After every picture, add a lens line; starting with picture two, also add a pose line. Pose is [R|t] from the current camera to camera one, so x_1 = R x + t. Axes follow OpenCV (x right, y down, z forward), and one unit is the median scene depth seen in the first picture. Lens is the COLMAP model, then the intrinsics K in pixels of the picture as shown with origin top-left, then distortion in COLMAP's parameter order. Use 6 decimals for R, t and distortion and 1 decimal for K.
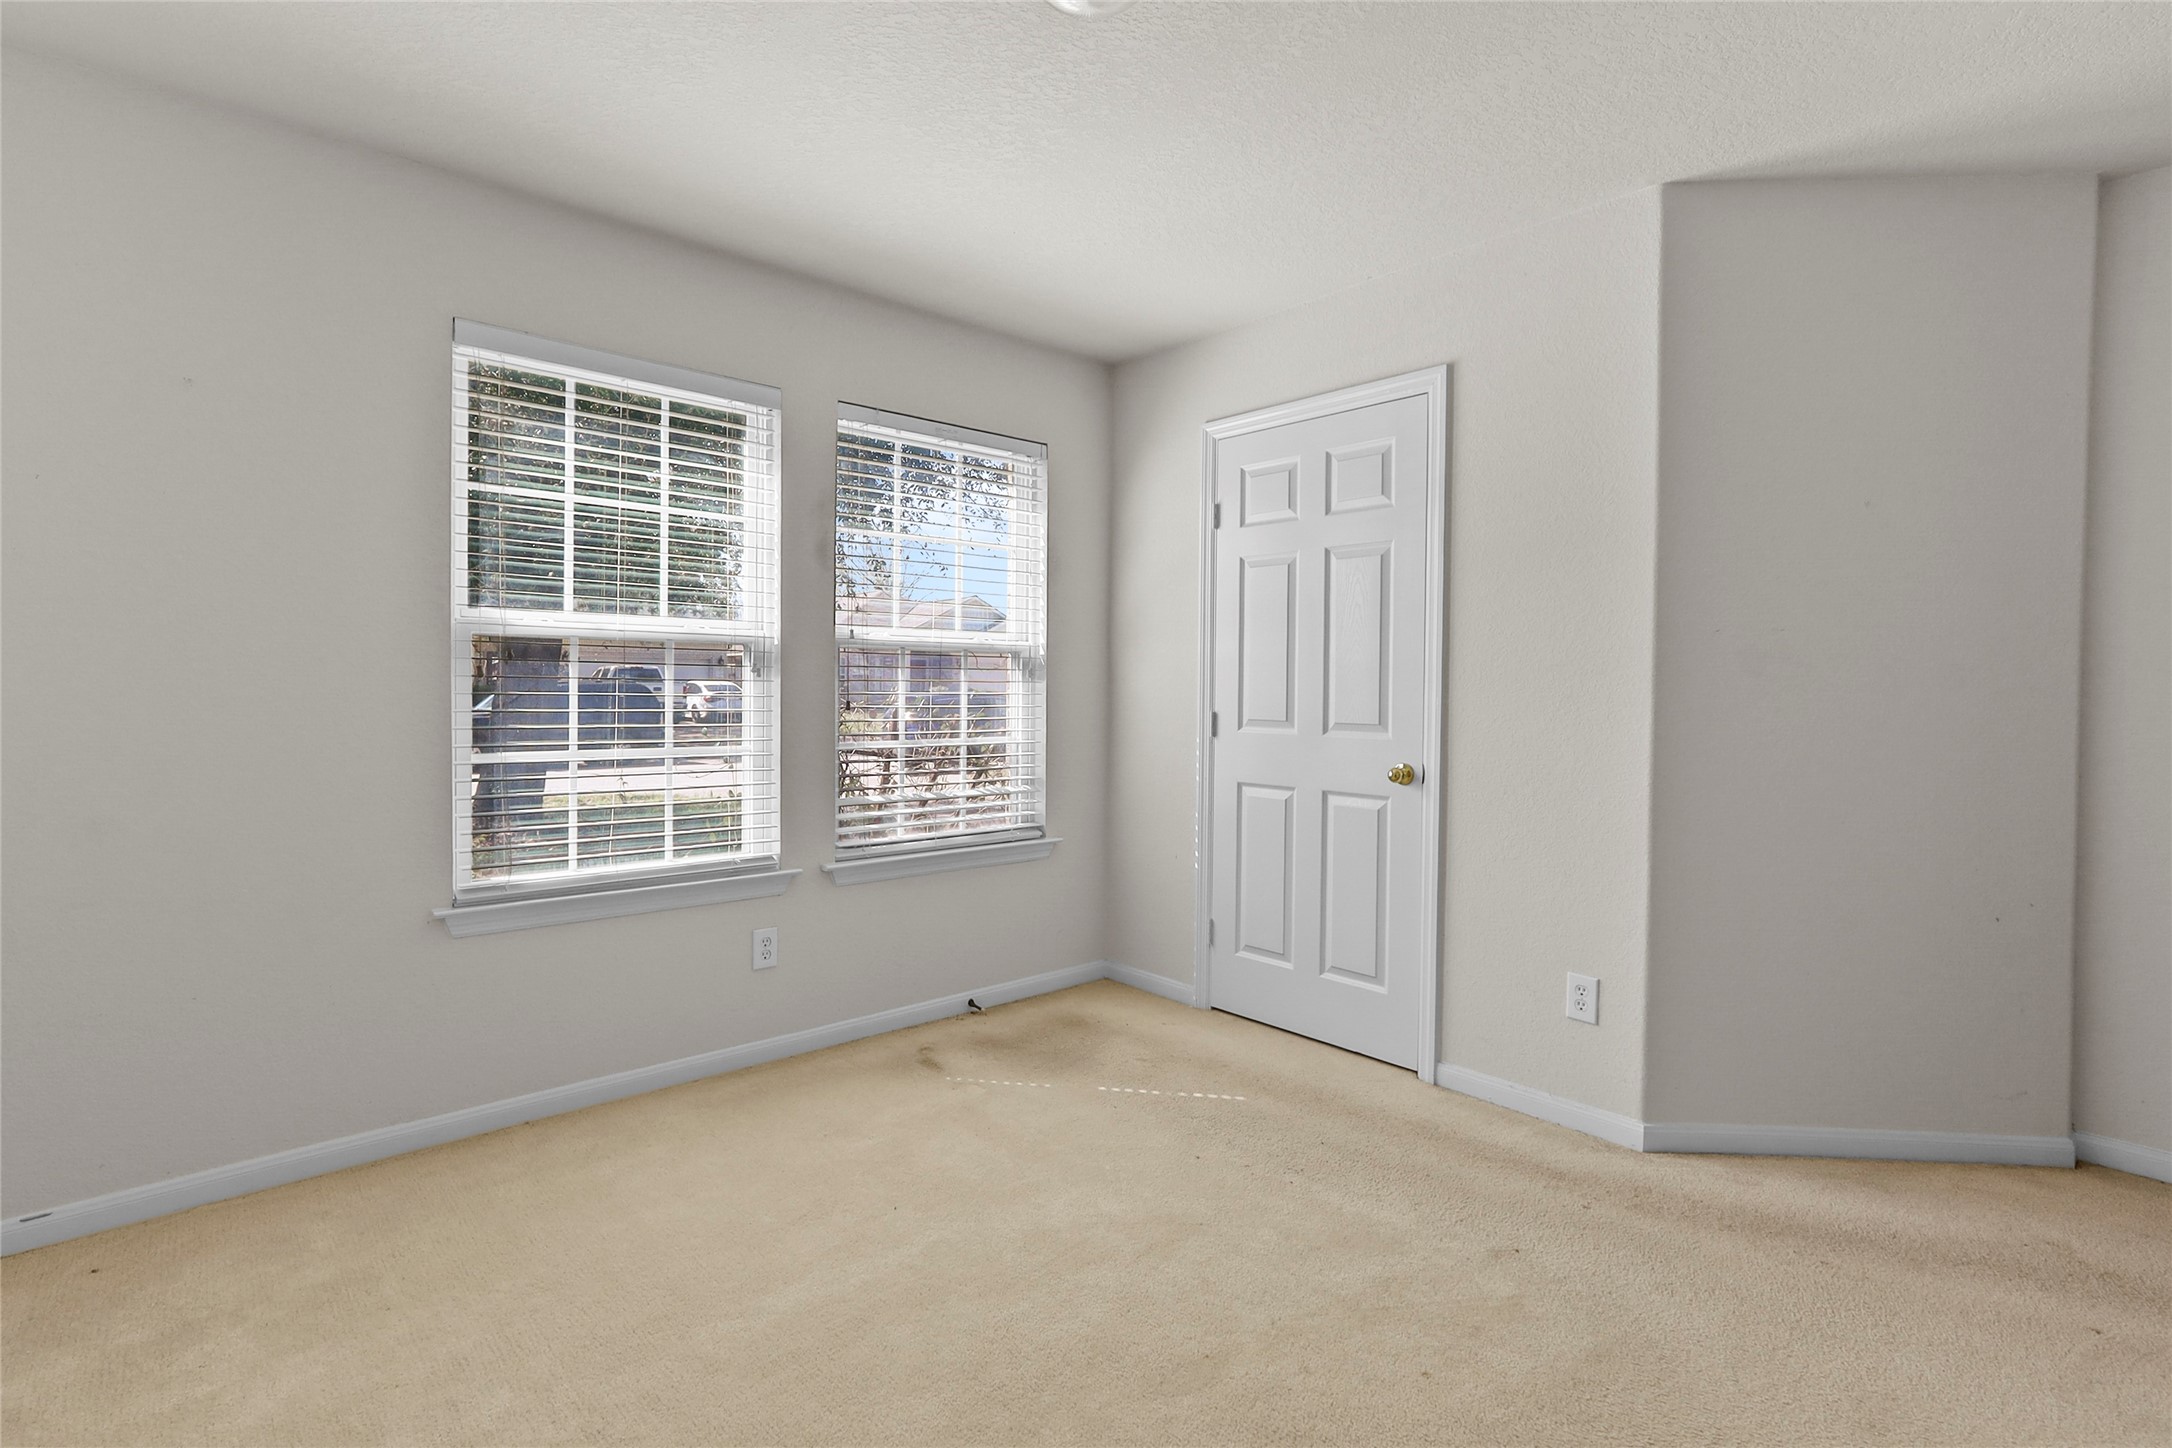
lens RADIAL K [[1098.6, 0, 1086.7], [0, 1098.6, 705.1], [0, 0, 1]] dist [0.073451, 0.000012]
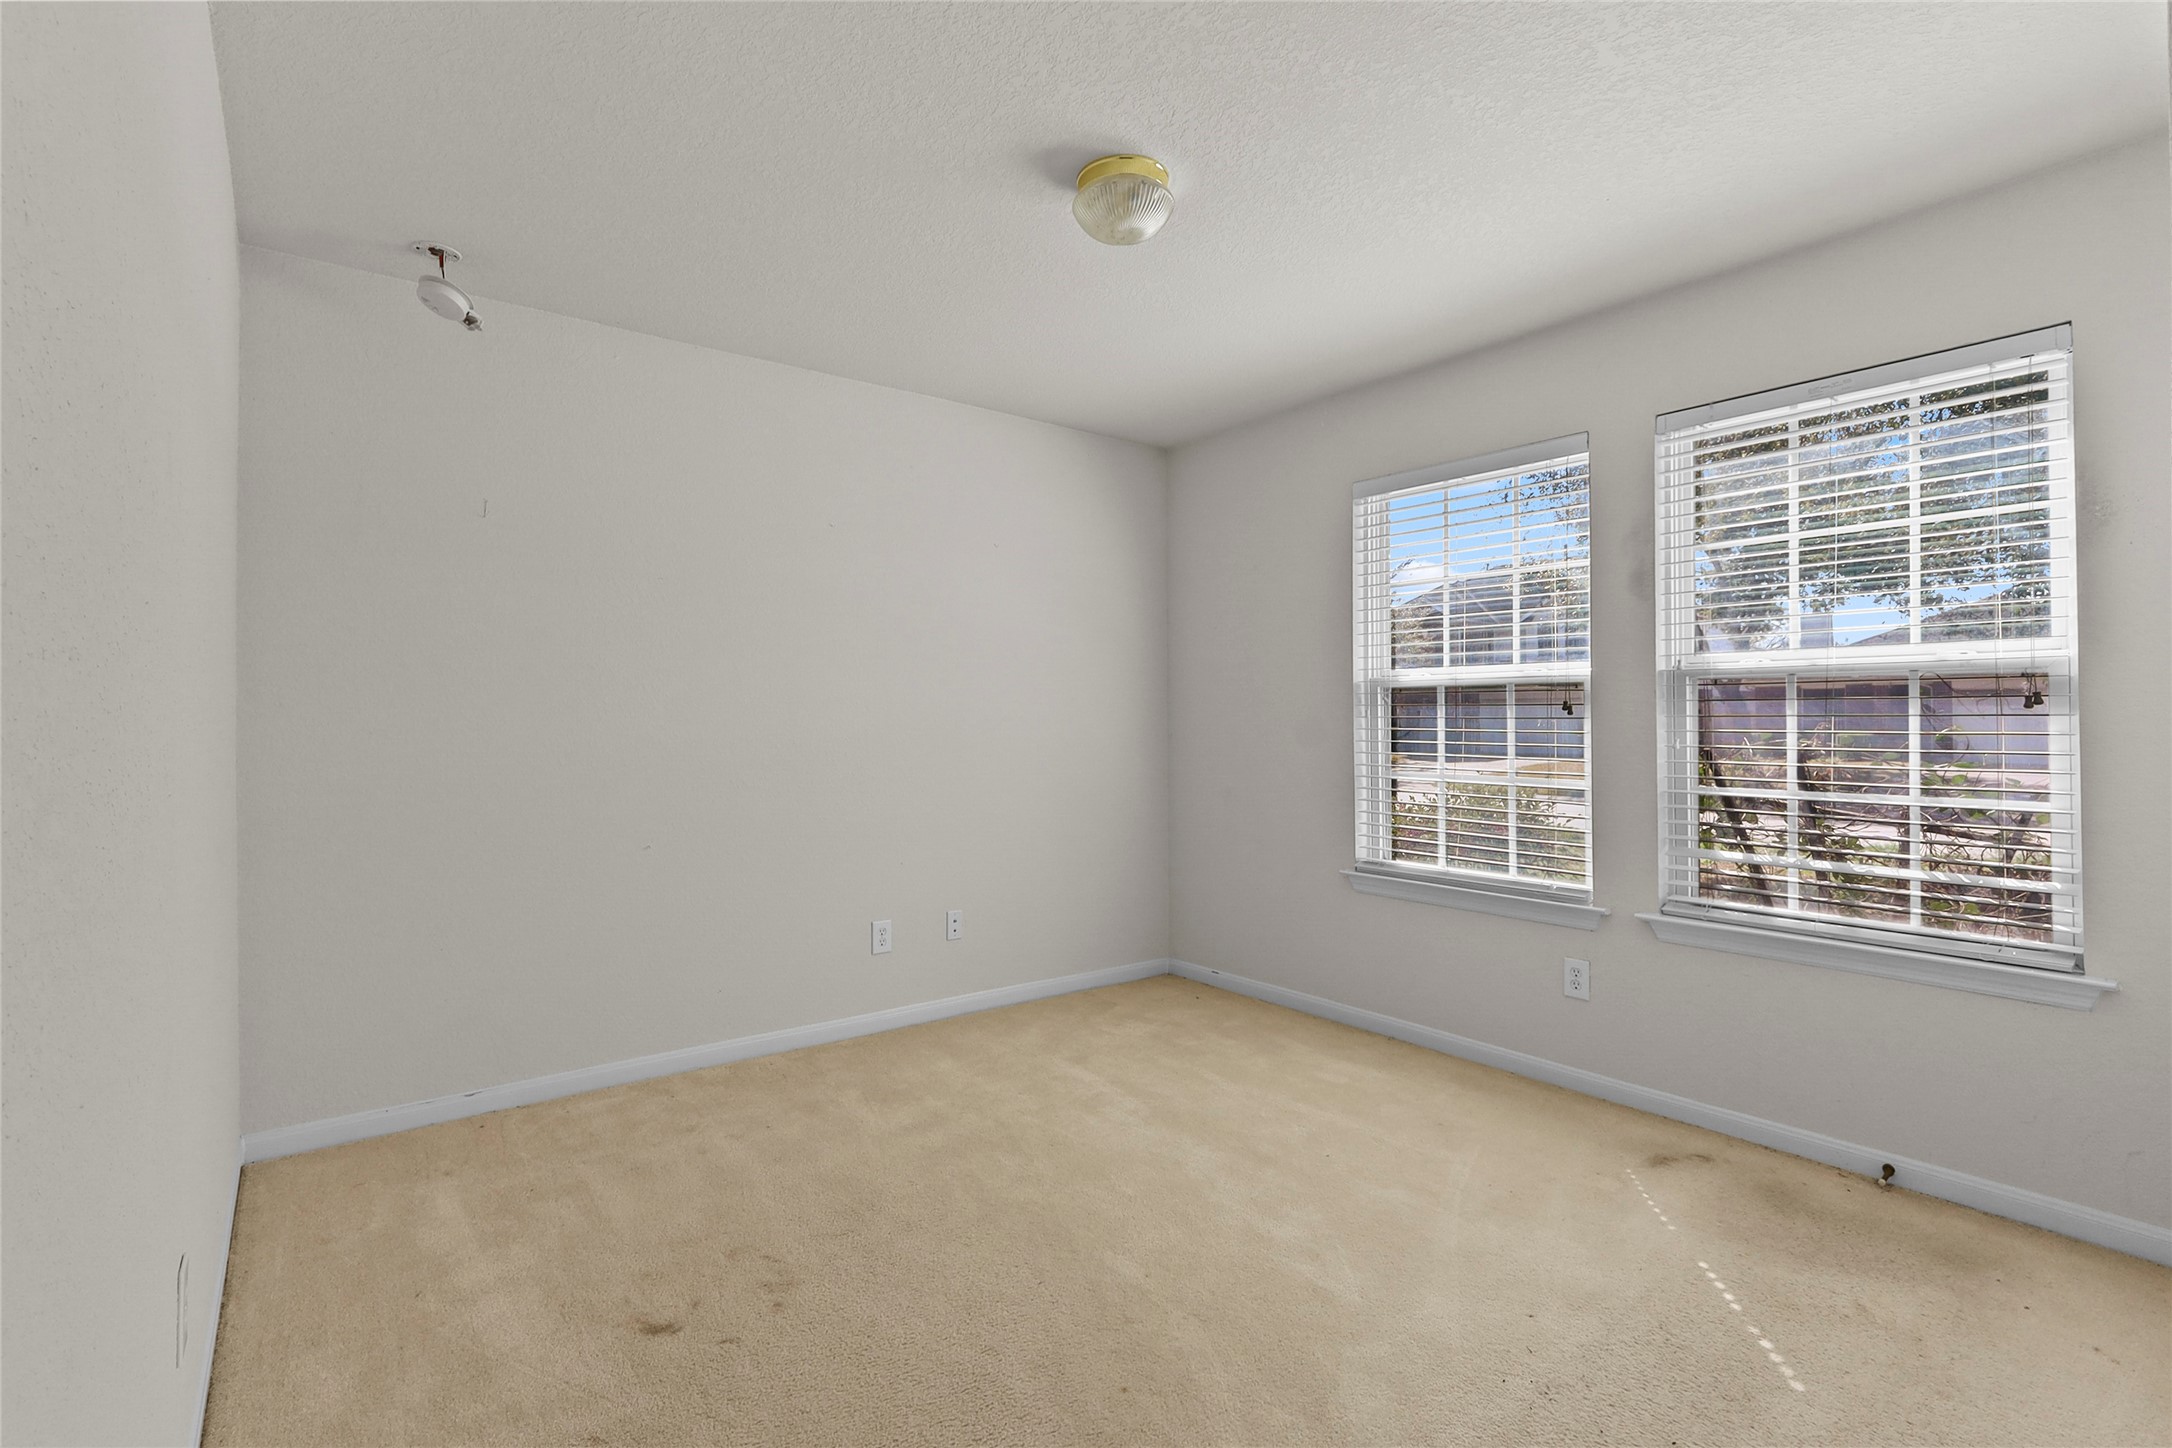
lens RADIAL K [[1098.6, 0, 1086.7], [0, 1098.6, 705.1], [0, 0, 1]] dist [0.073451, 0.000012]
pose [[-0.084545, -0.026240, -0.996074, 0.736144], [-0.020862, 0.999481, -0.024559, 0.001455], [0.996201, 0.018703, -0.085049, 0.592486]]
